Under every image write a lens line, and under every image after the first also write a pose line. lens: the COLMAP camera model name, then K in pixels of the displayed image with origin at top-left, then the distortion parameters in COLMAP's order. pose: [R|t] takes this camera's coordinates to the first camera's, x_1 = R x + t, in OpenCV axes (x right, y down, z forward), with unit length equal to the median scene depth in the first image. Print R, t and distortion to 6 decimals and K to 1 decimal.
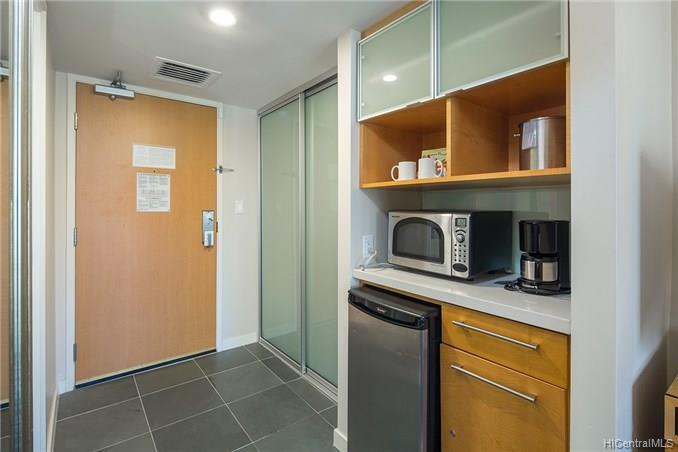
lens RADIAL K [[327.2, 0, 337.1], [0, 327.2, 201.9], [0, 0, 1]] dist [0.001802, -0.003865]
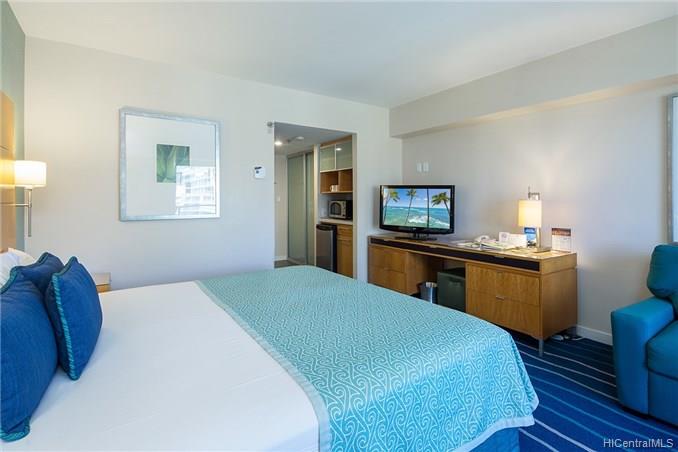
lens RADIAL K [[327.2, 0, 336.5], [0, 327.2, 198.9], [0, 0, 1]] dist [0.001802, -0.003865]
pose [[0.998298, -0.003608, -0.058203, 0.308668], [0.004584, 0.999851, 0.016630, -0.030251], [0.058135, -0.016868, 0.998166, -1.645733]]
